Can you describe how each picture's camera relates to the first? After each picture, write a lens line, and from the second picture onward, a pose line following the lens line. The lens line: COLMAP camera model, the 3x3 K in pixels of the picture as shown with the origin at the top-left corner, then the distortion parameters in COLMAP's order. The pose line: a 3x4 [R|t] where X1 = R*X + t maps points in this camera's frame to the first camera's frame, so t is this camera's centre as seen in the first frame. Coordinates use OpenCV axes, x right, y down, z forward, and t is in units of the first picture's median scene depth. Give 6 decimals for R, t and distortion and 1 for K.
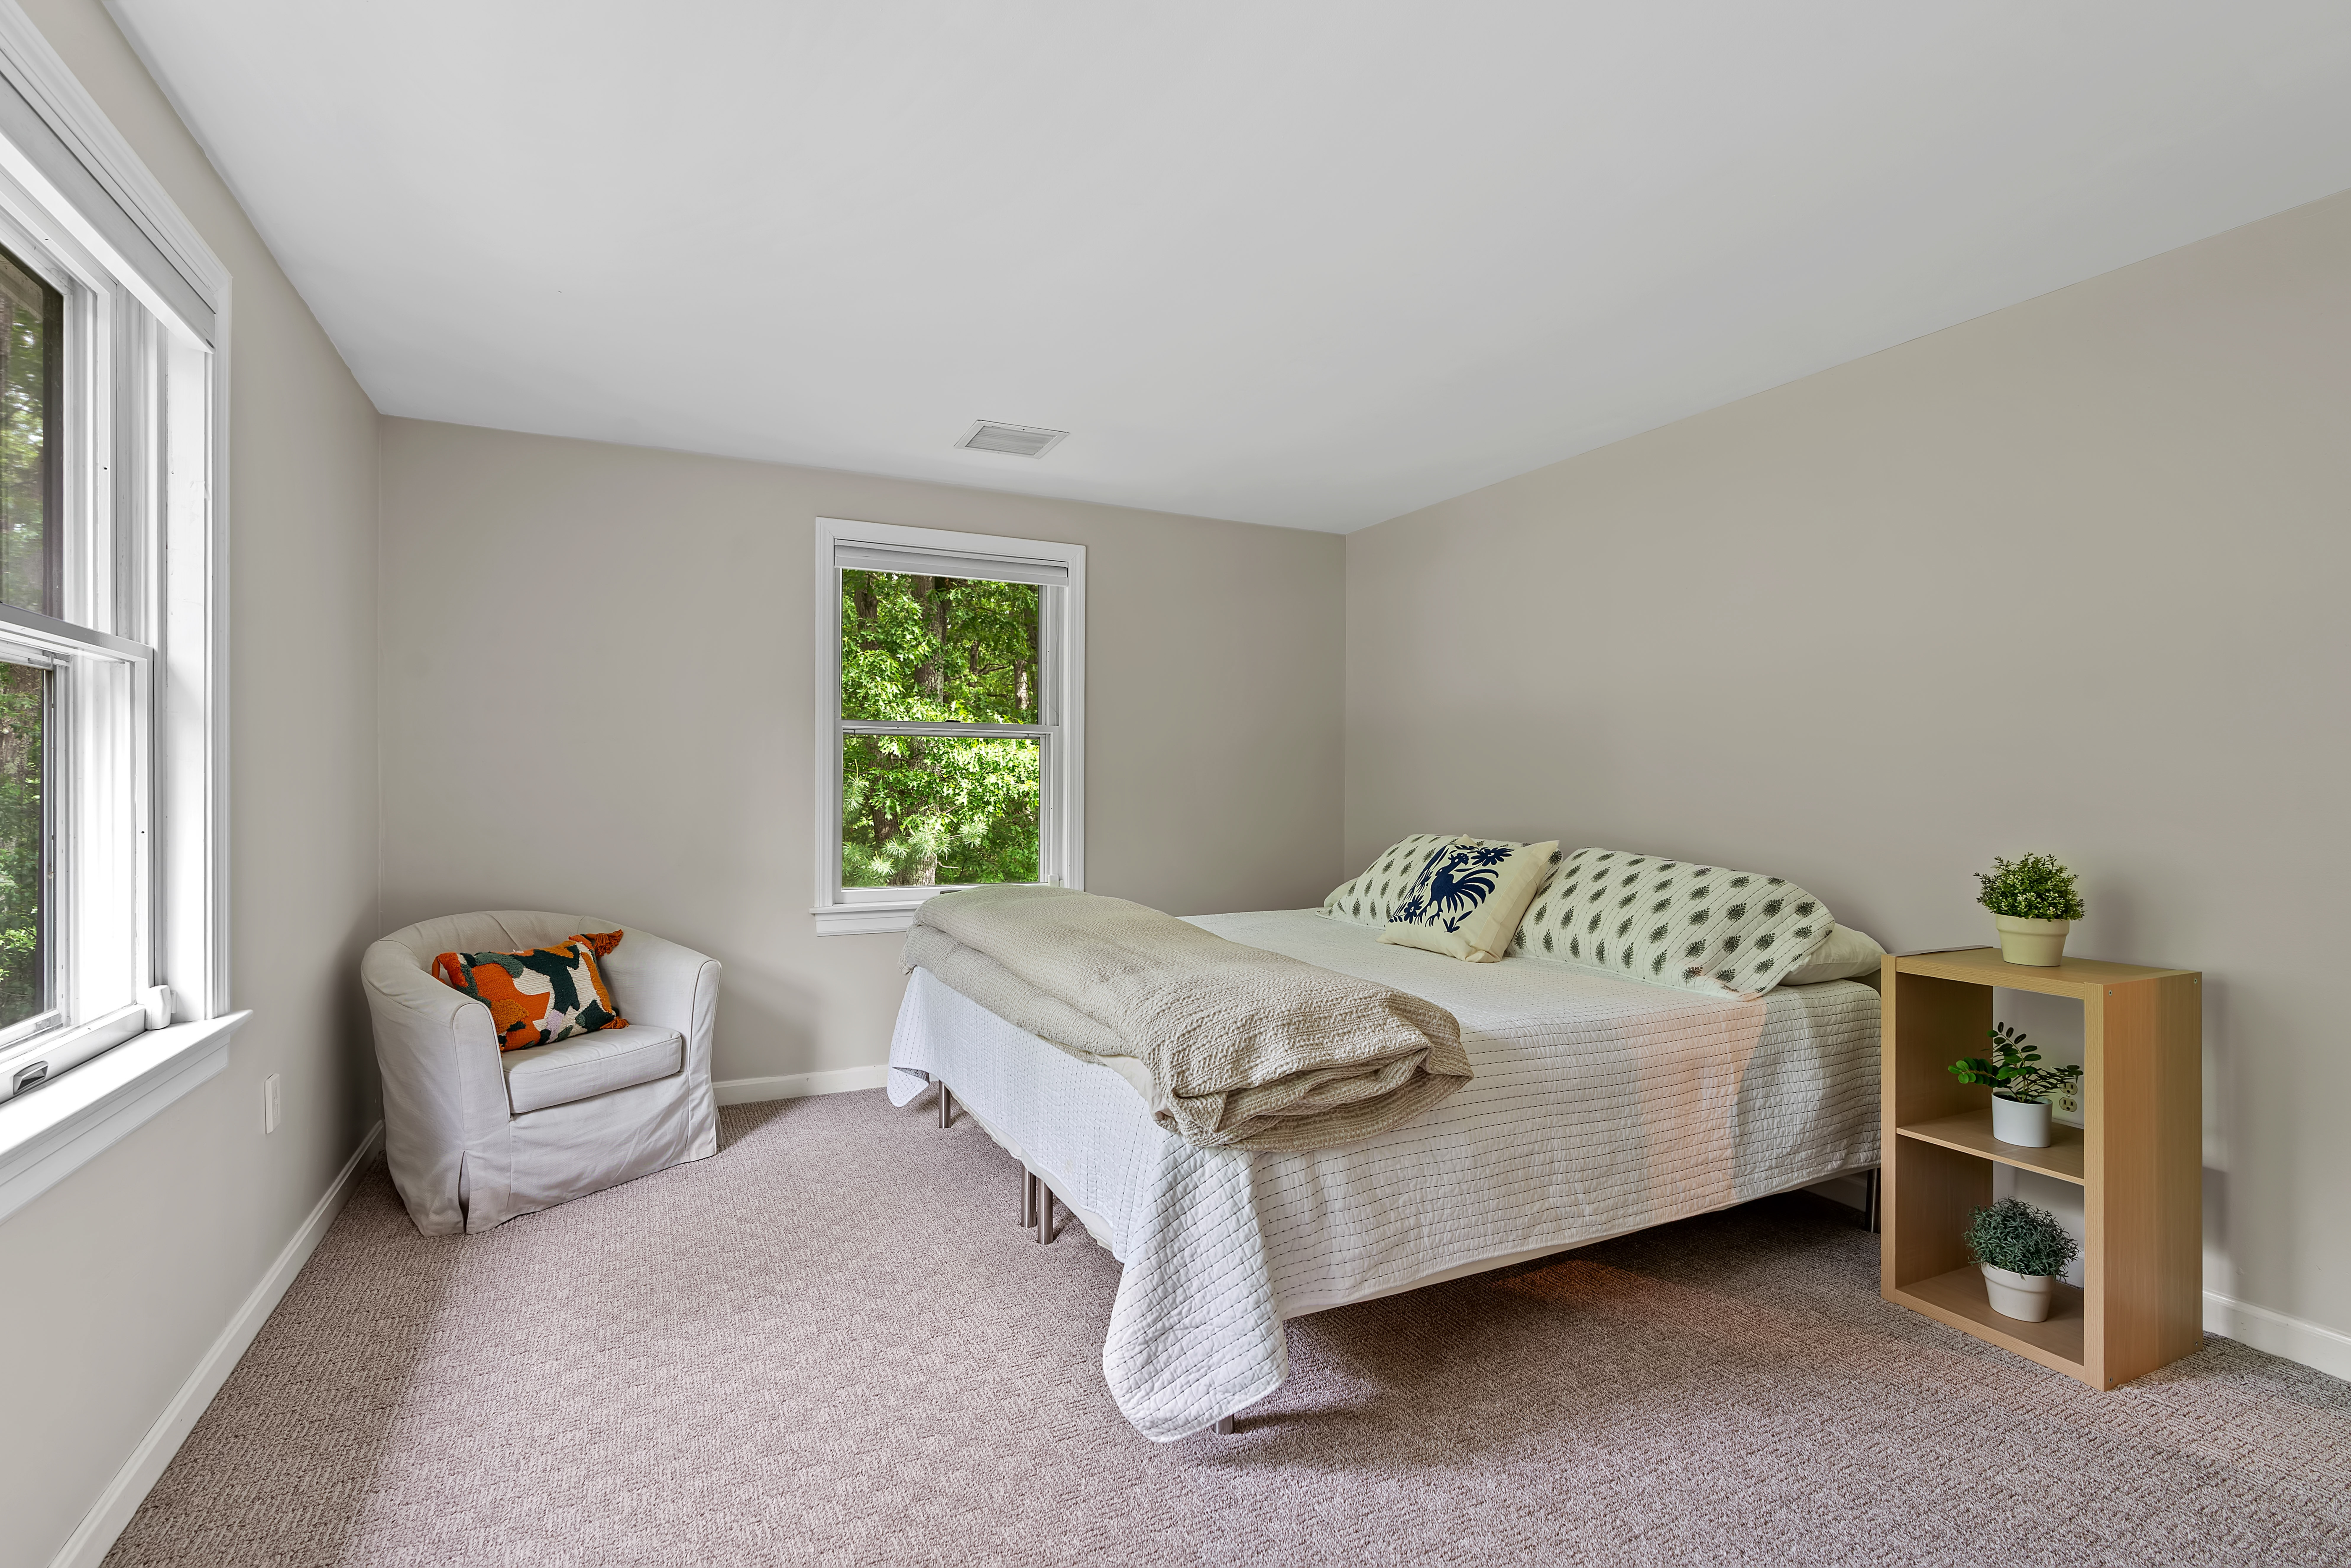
lens RADIAL K [[1056.6, 0, 1166.1], [0, 1056.6, 785.6], [0, 0, 1]] dist [-0.015467, 0.006914]
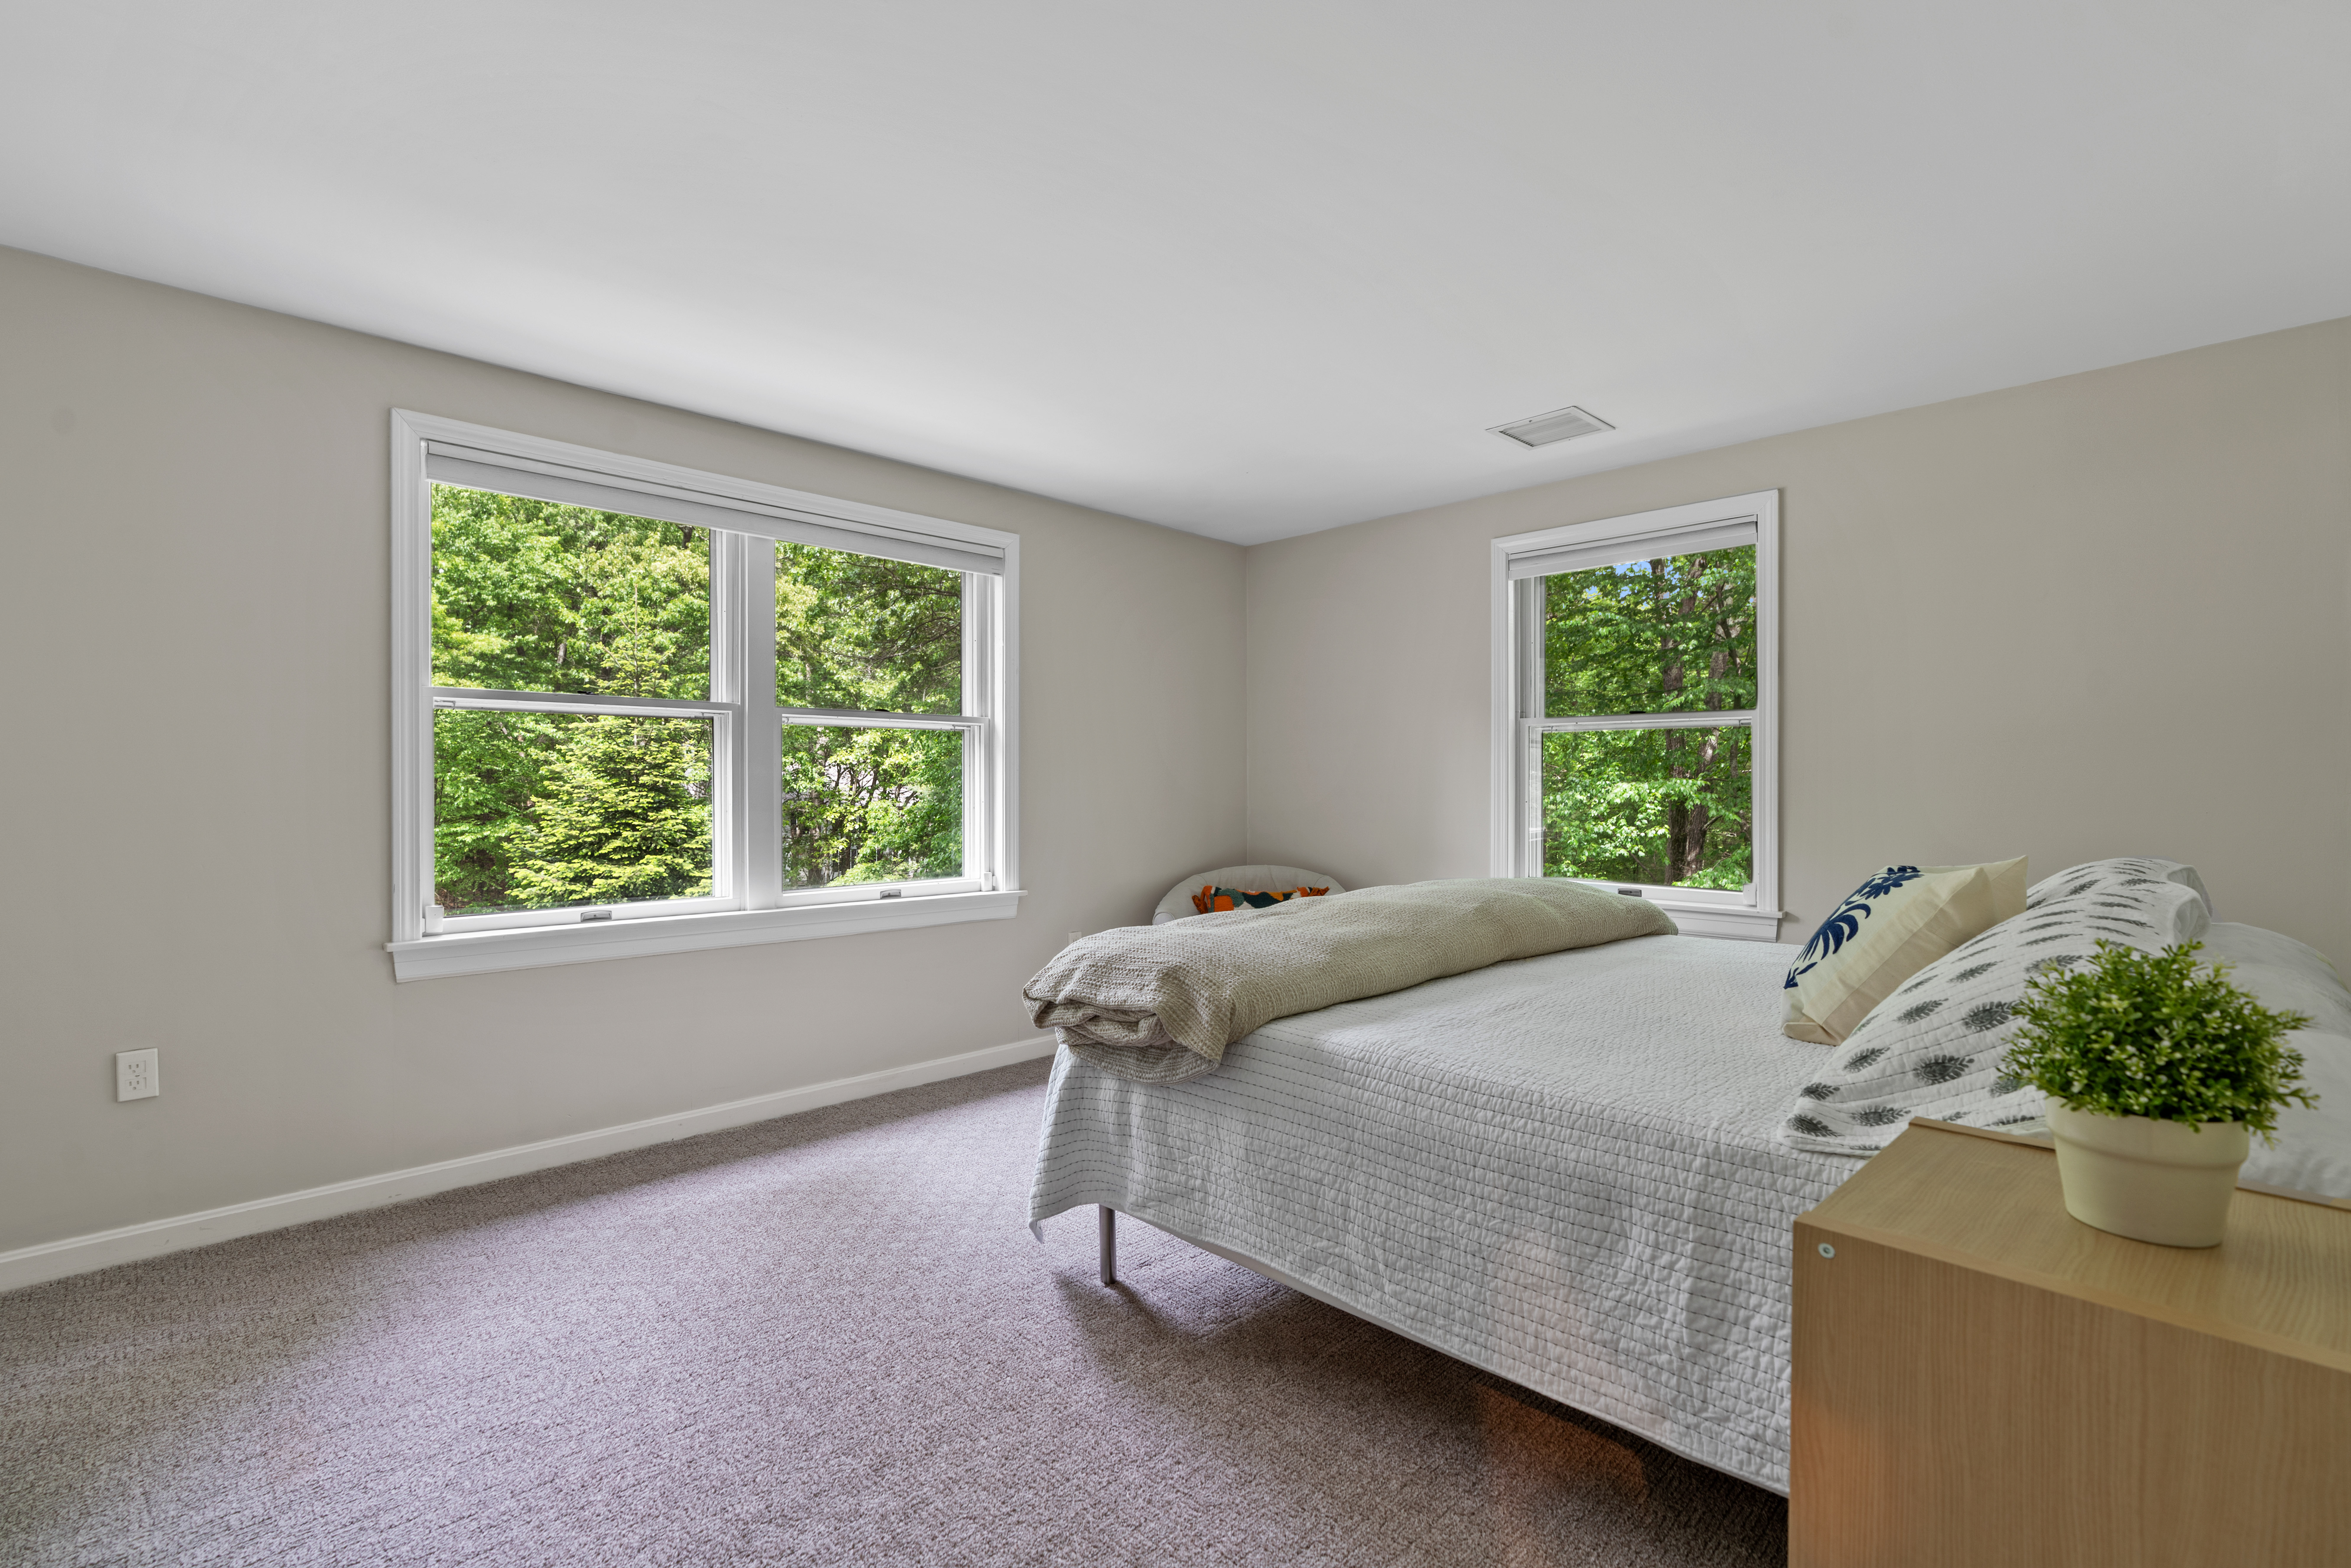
lens RADIAL K [[1056.6, 0, 1169.3], [0, 1056.6, 783.9], [0, 0, 1]] dist [-0.015467, 0.006914]
pose [[0.330125, 0.000849, -0.943937, 1.109710], [0.000320, 0.999999, 0.001011, 0.006987], [0.943937, -0.000636, 0.330124, 0.558382]]
